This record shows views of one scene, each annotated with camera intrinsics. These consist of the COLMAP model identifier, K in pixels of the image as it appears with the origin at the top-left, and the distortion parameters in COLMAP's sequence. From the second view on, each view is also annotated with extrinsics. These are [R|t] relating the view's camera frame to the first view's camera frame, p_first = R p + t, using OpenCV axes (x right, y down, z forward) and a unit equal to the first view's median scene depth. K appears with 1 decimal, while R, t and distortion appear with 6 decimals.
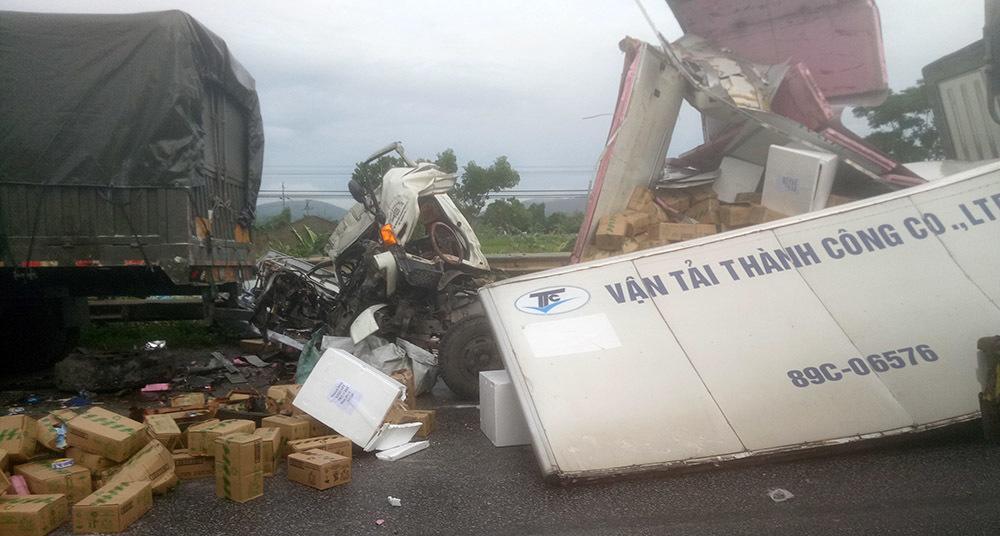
lens RADIAL K [[726.7, 0, 527.9], [0, 726.7, 269.4], [0, 0, 1]] dist [0.053847, -0.047644]
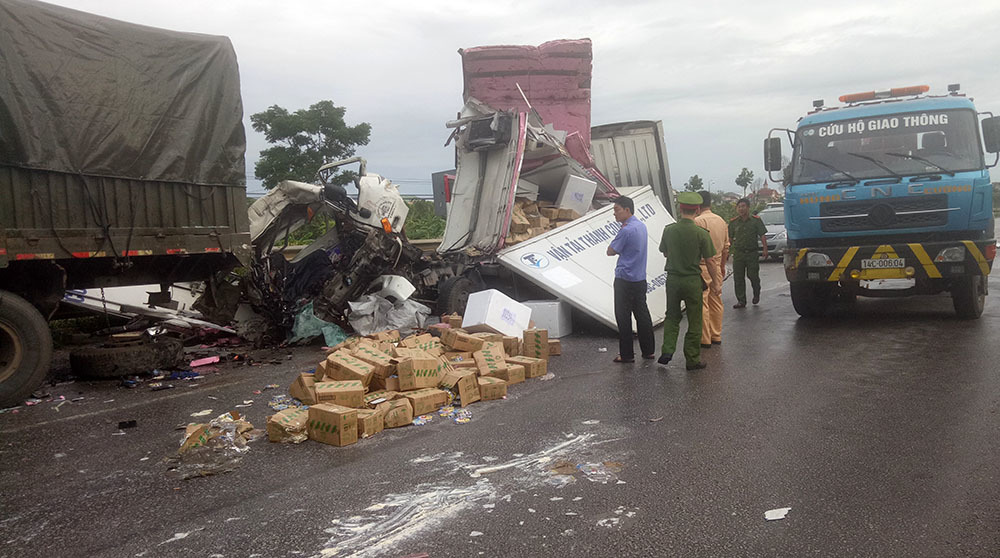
lens RADIAL K [[708.0, 0, 500.0], [0, 708.0, 279.0], [0, 0, 1]] dist [0.001028, 0.000748]
pose [[0.699729, -0.057211, 0.712114, -1.000482], [0.050989, 0.998246, 0.030096, 0.025619], [-0.712586, 0.015251, 0.701419, -0.105444]]
